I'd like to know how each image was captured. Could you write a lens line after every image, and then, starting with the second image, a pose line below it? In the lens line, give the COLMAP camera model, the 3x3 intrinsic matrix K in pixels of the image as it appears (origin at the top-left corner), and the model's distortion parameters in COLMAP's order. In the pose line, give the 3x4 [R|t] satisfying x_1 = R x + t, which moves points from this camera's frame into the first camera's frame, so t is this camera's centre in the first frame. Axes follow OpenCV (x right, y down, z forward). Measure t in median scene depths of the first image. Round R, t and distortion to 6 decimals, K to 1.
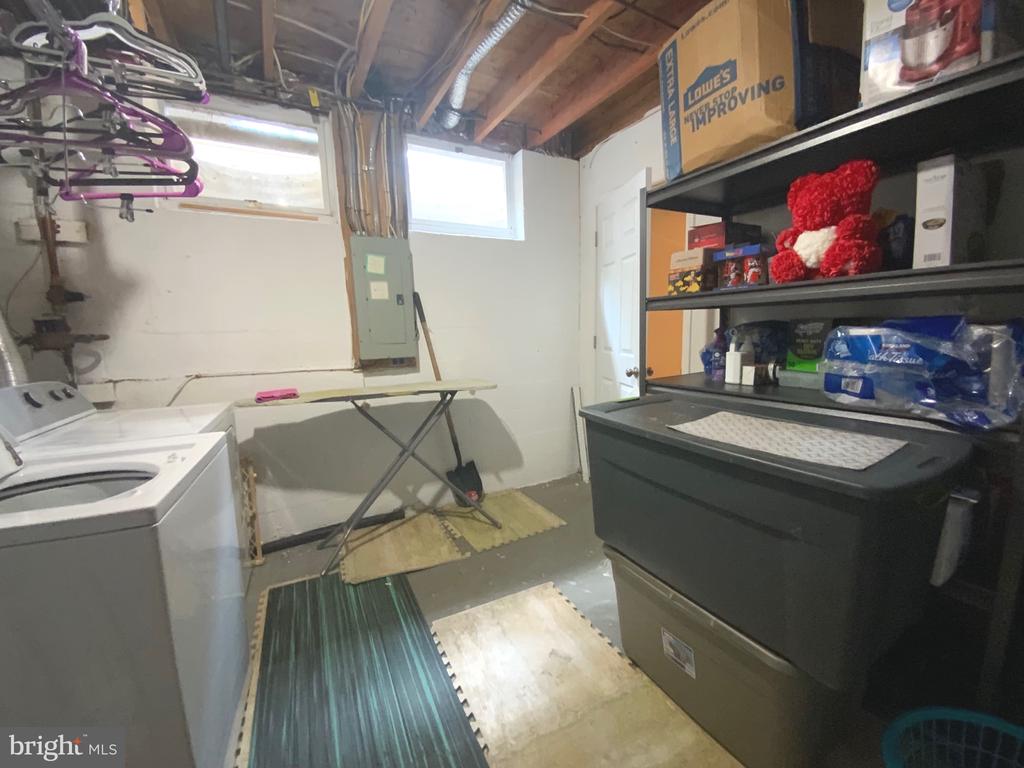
lens RADIAL K [[418.4, 0, 515.4], [0, 418.4, 387.7], [0, 0, 1]] dist [0.030870, -0.022151]
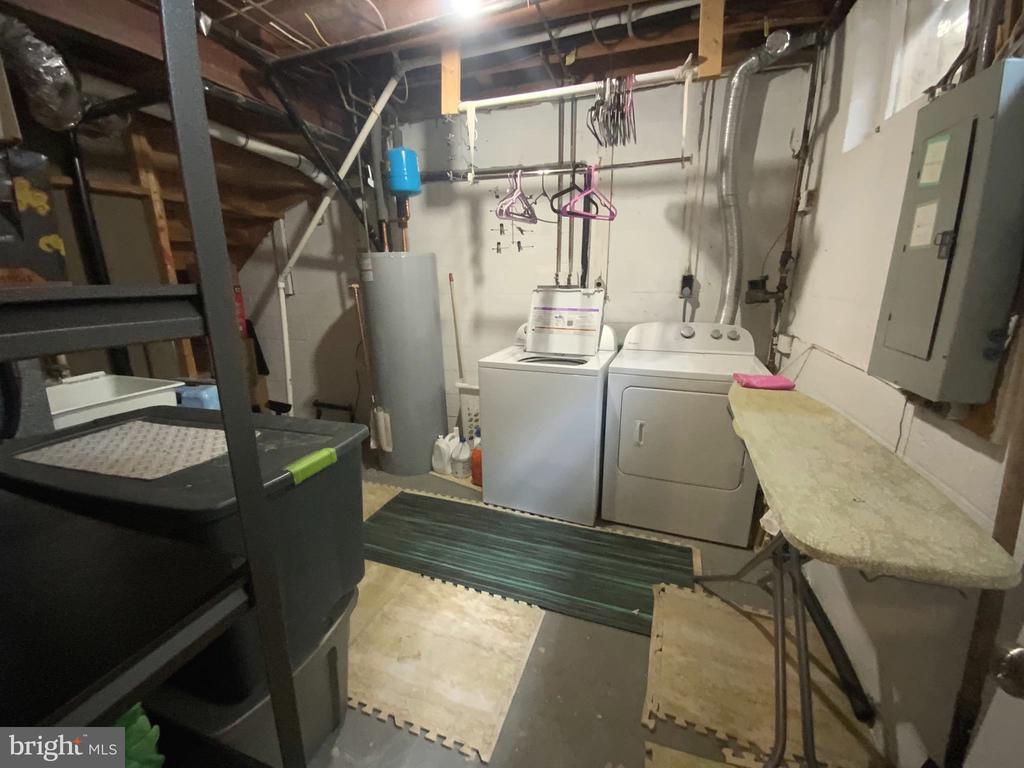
lens RADIAL K [[418.4, 0, 515.4], [0, 418.4, 387.7], [0, 0, 1]] dist [0.030870, -0.022151]
pose [[-0.730798, 0.211200, -0.649098, 0.412895], [-0.066956, 0.924164, 0.376083, -0.315005], [0.679302, 0.318302, -0.661236, 1.550046]]
